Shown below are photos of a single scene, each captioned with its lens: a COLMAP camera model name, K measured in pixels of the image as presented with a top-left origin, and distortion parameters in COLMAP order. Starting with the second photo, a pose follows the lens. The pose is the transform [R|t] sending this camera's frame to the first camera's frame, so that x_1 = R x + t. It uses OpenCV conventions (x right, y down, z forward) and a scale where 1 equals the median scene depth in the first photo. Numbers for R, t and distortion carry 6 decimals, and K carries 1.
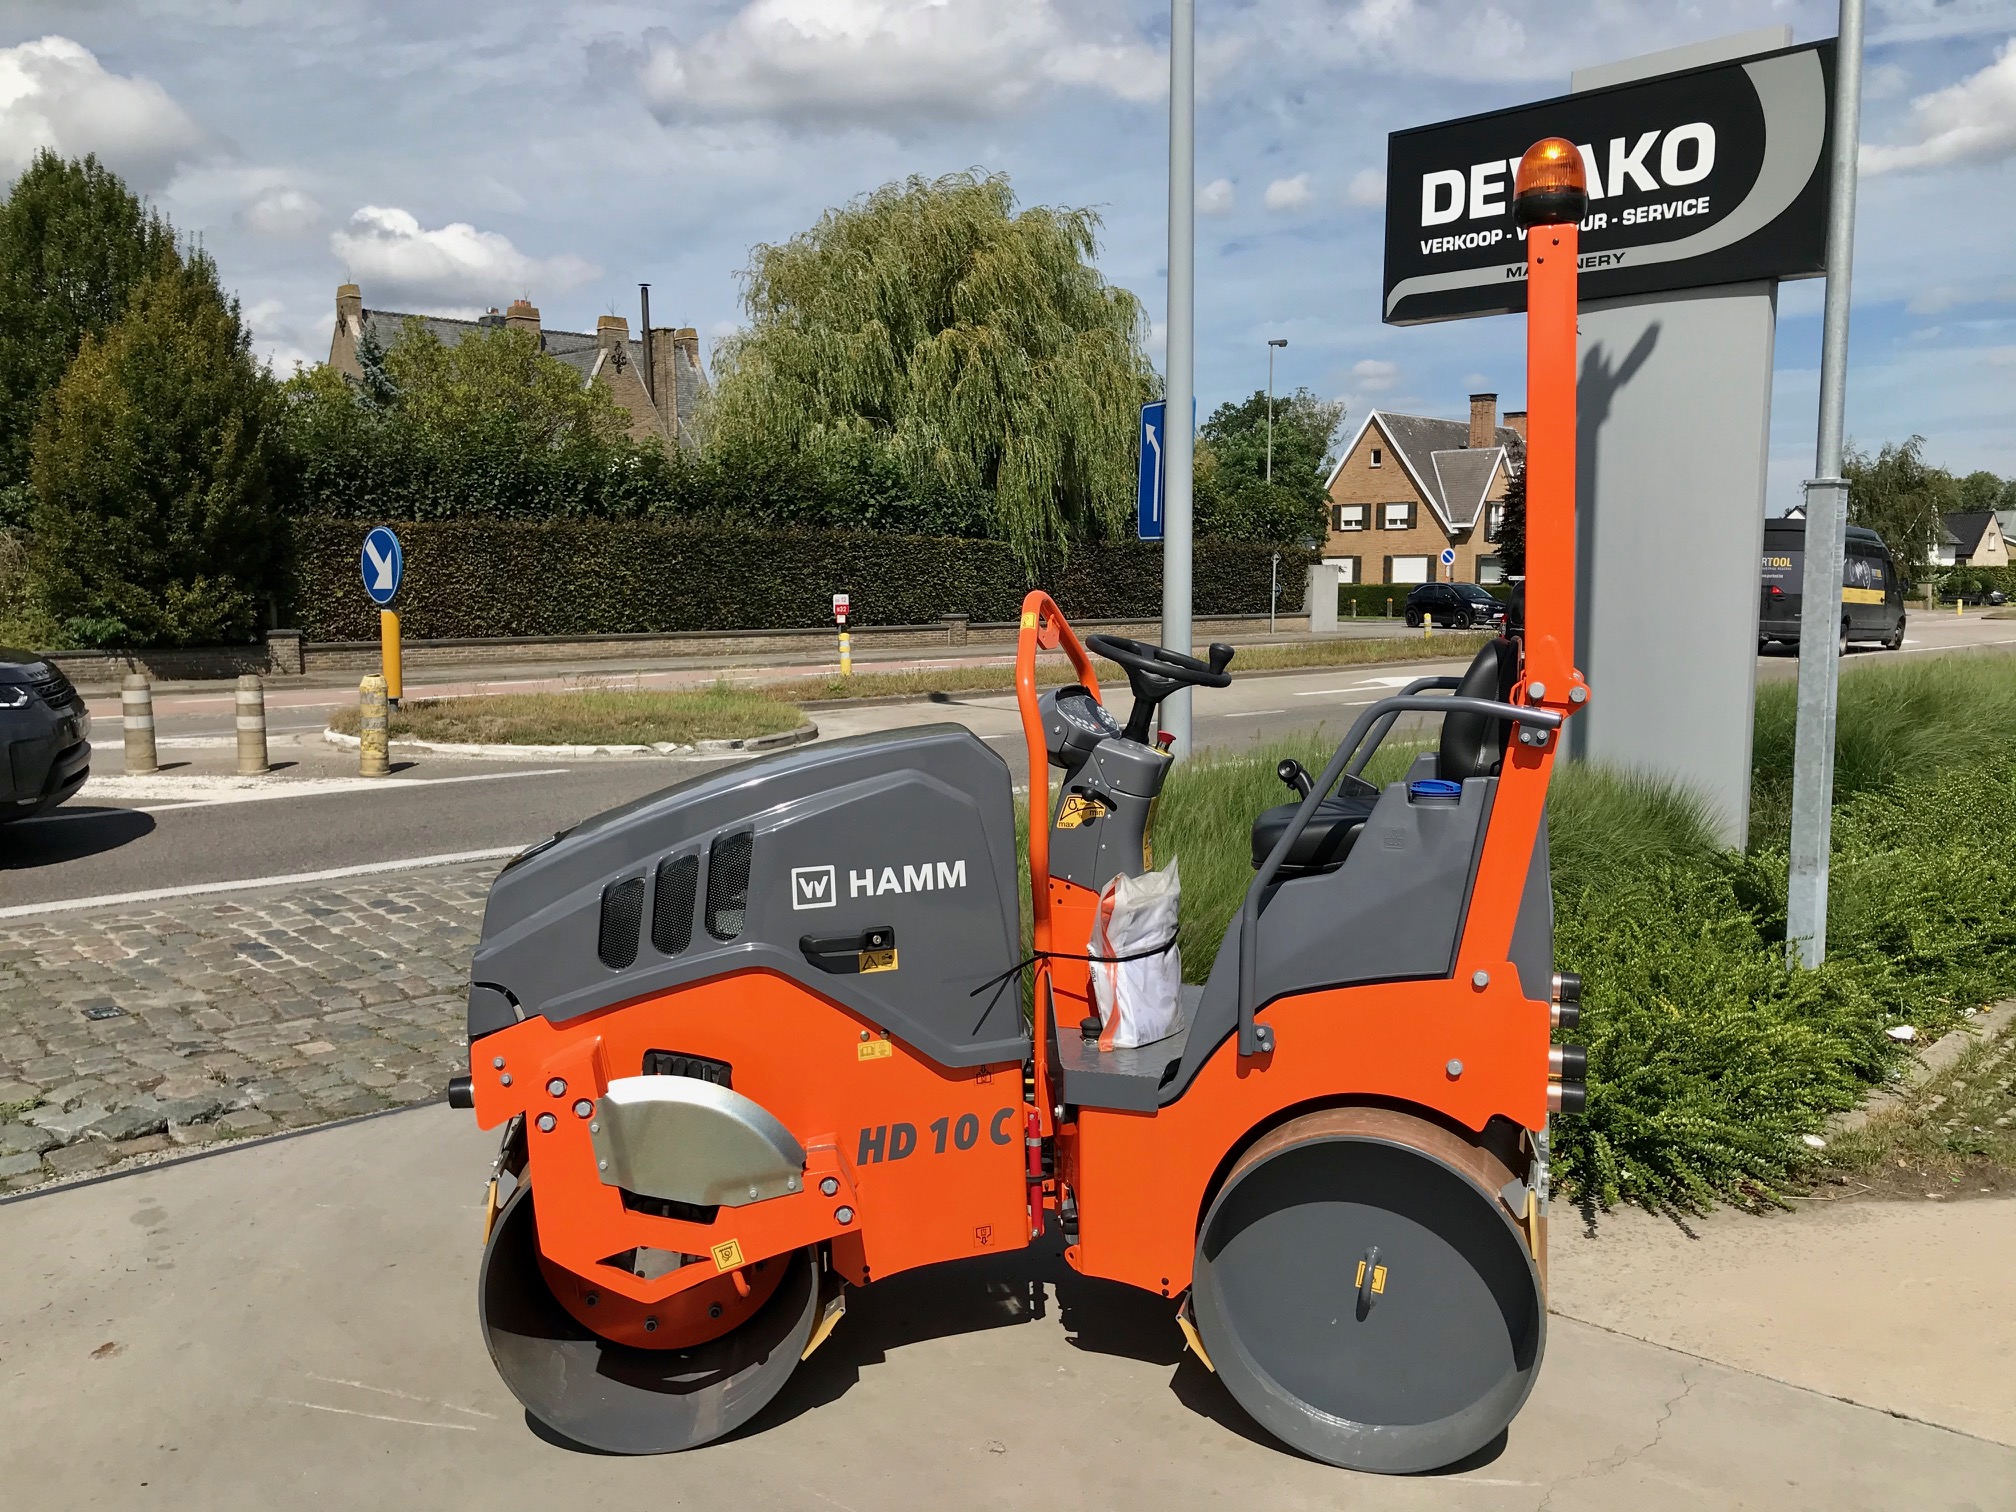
lens RADIAL K [[1644.0, 0, 997.4], [0, 1644.0, 742.2], [0, 0, 1]] dist [0.018816, -0.007929]
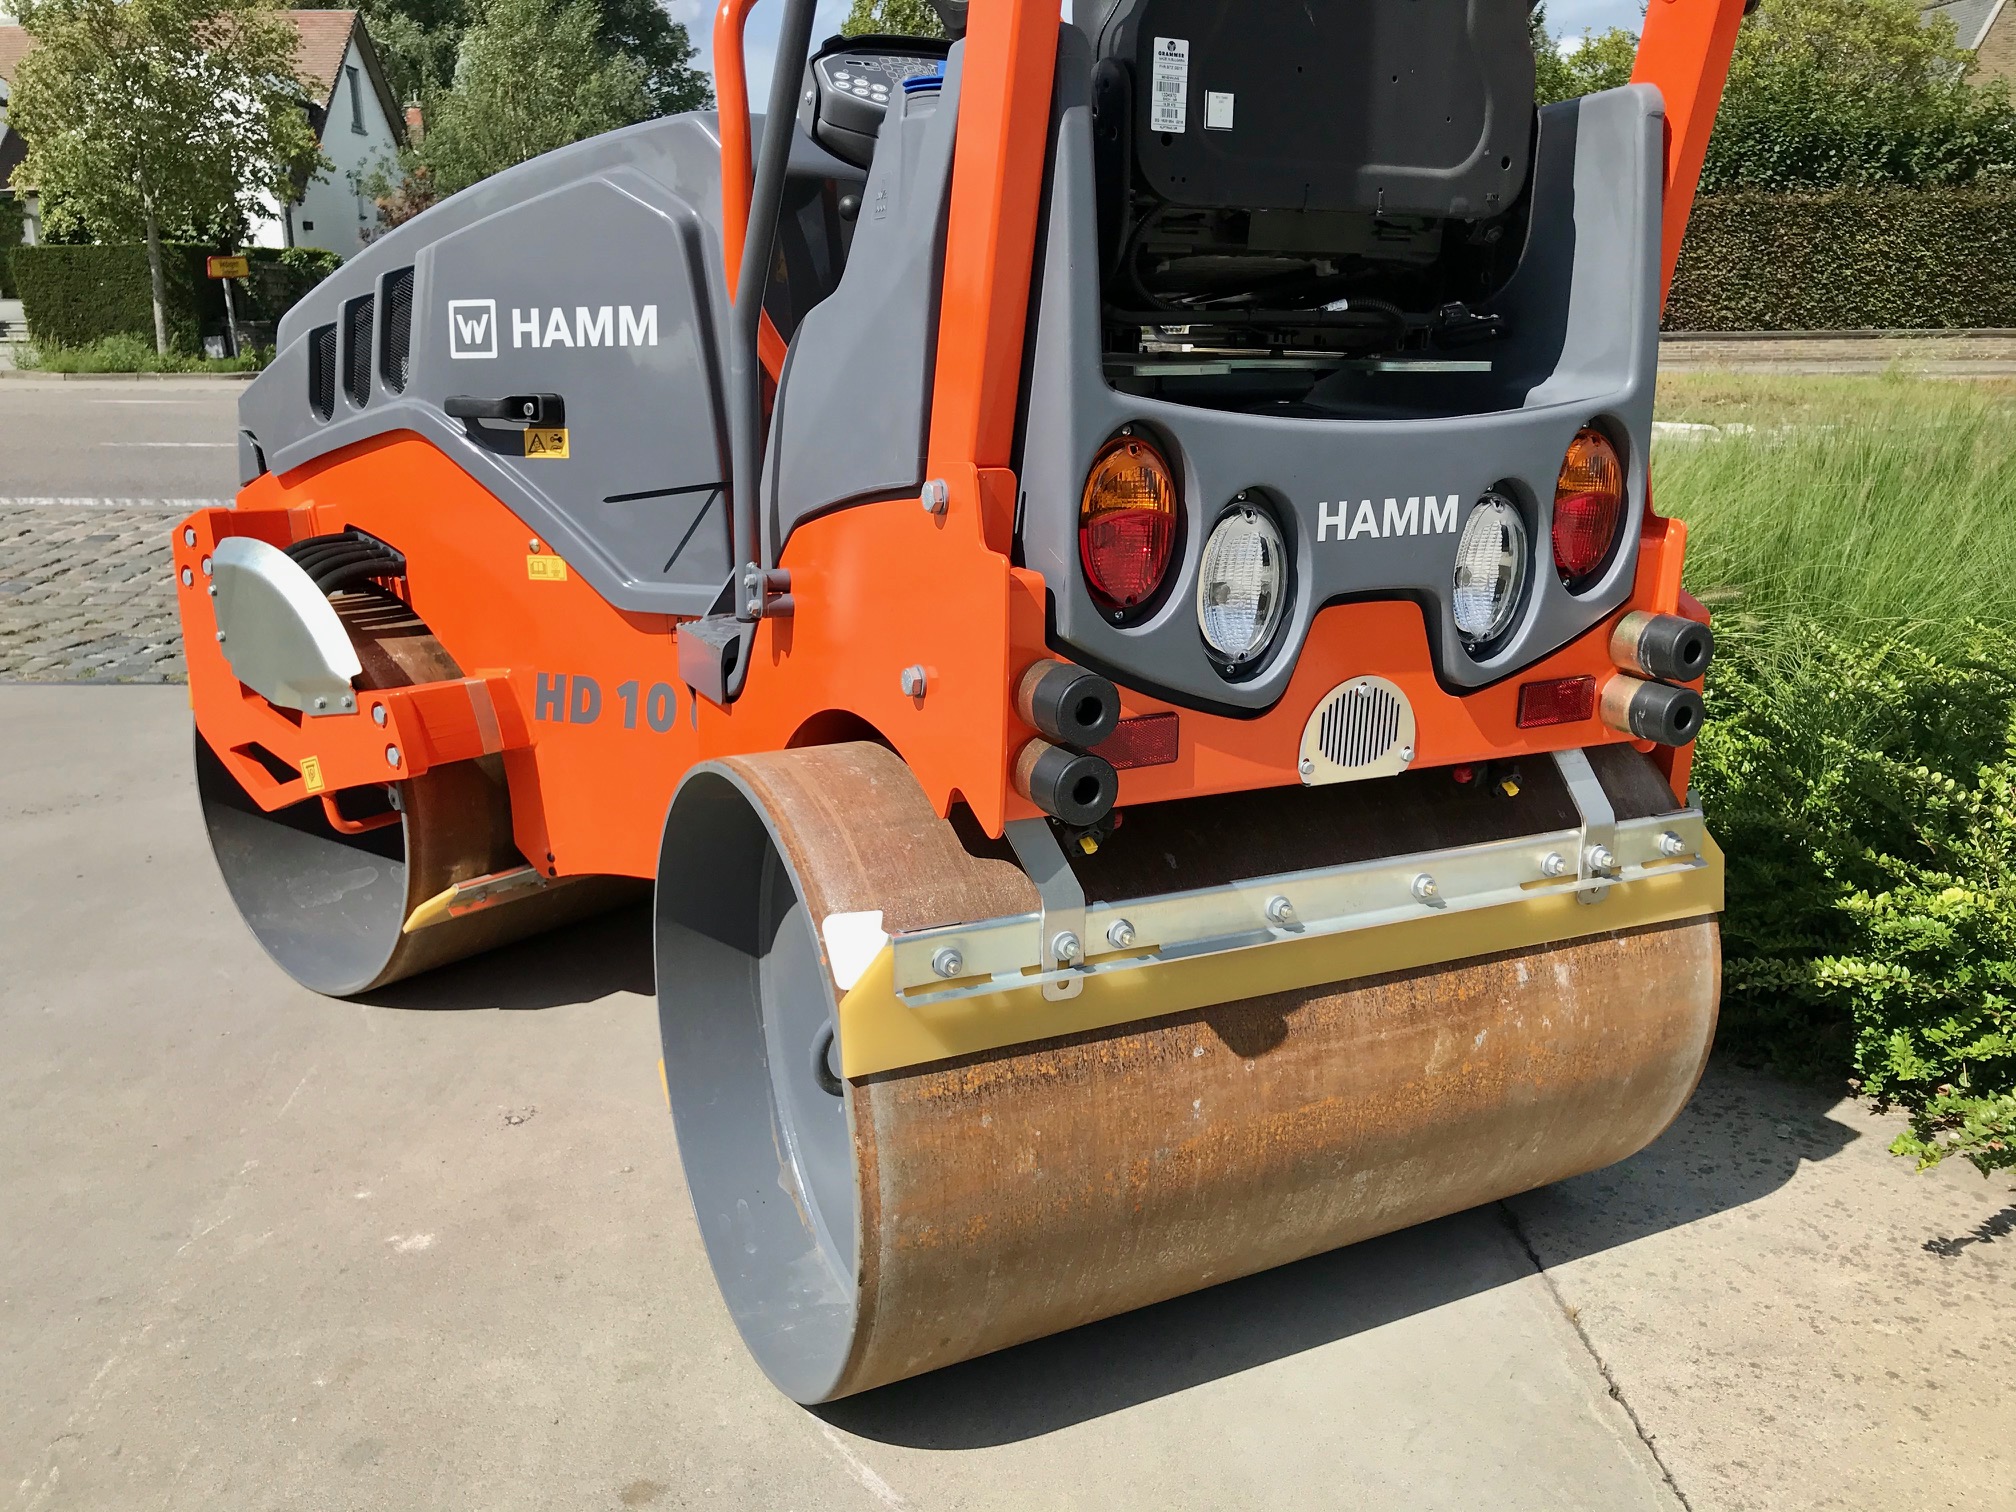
lens RADIAL K [[1618.1, 0, 987.6], [0, 1618.1, 755.8], [0, 0, 1]] dist [0.101343, -0.132814]
pose [[0.705758, 0.186400, -0.683491, 0.212714], [-0.066299, 0.977910, 0.198235, 0.041692], [0.705344, -0.094591, 0.702526, 0.230860]]
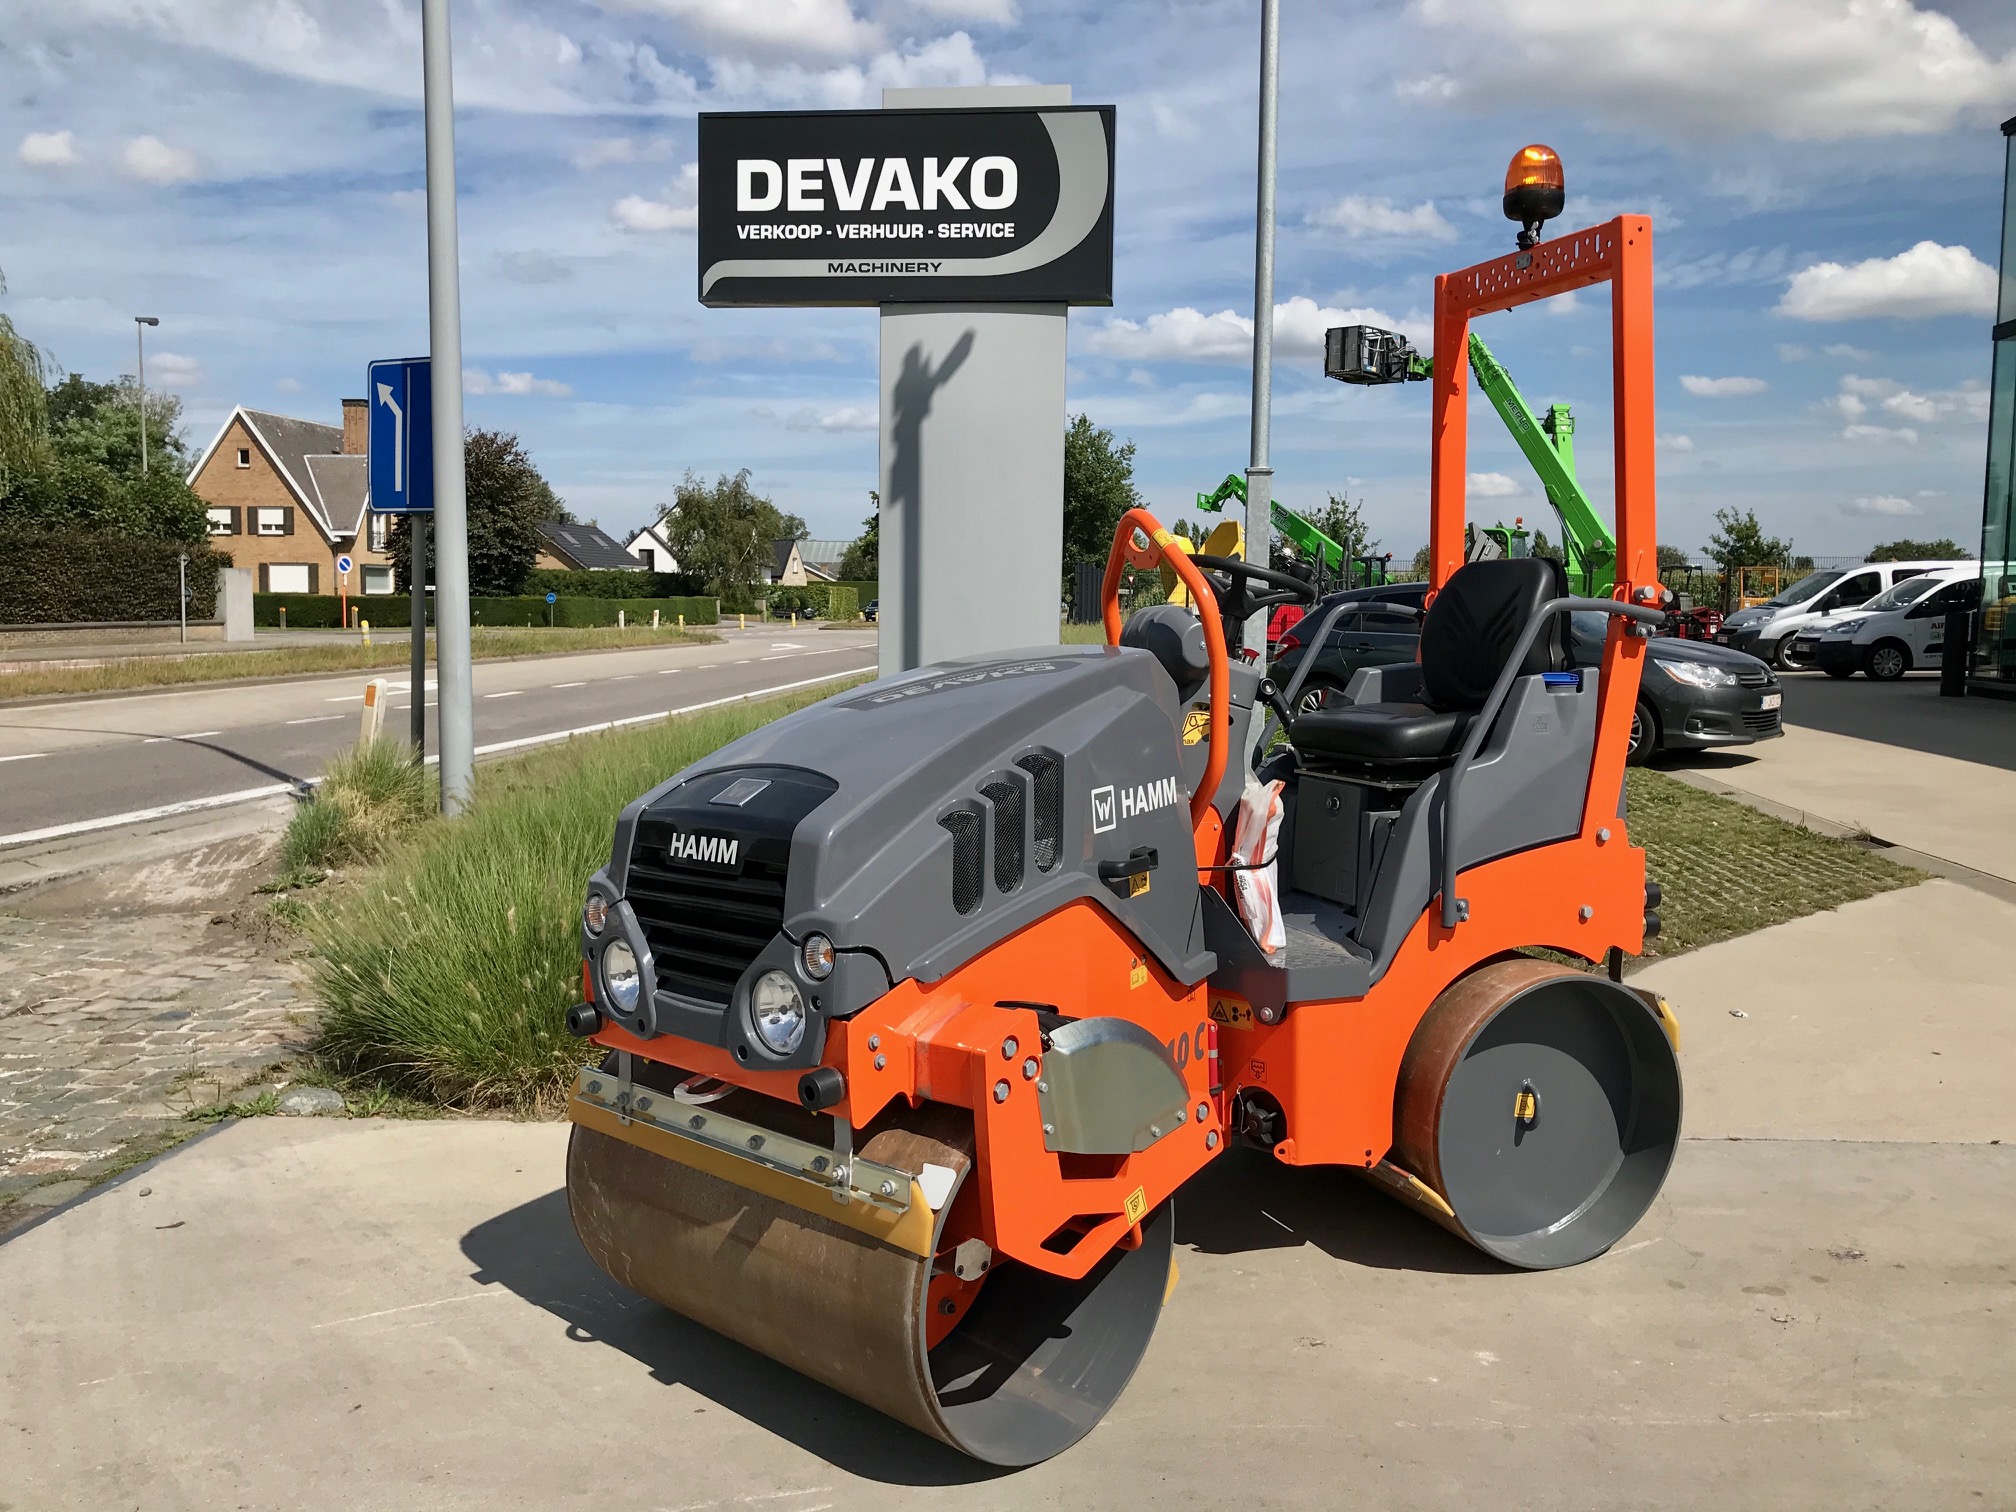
lens RADIAL K [[1640.2, 0, 974.1], [0, 1640.2, 762.0], [0, 0, 1]] dist [0.021032, 0.001992]
pose [[0.787042, -0.052464, 0.614665, -0.270443], [0.050635, 0.998509, 0.020391, 0.014186], [-0.614818, 0.015074, 0.788525, 0.113489]]
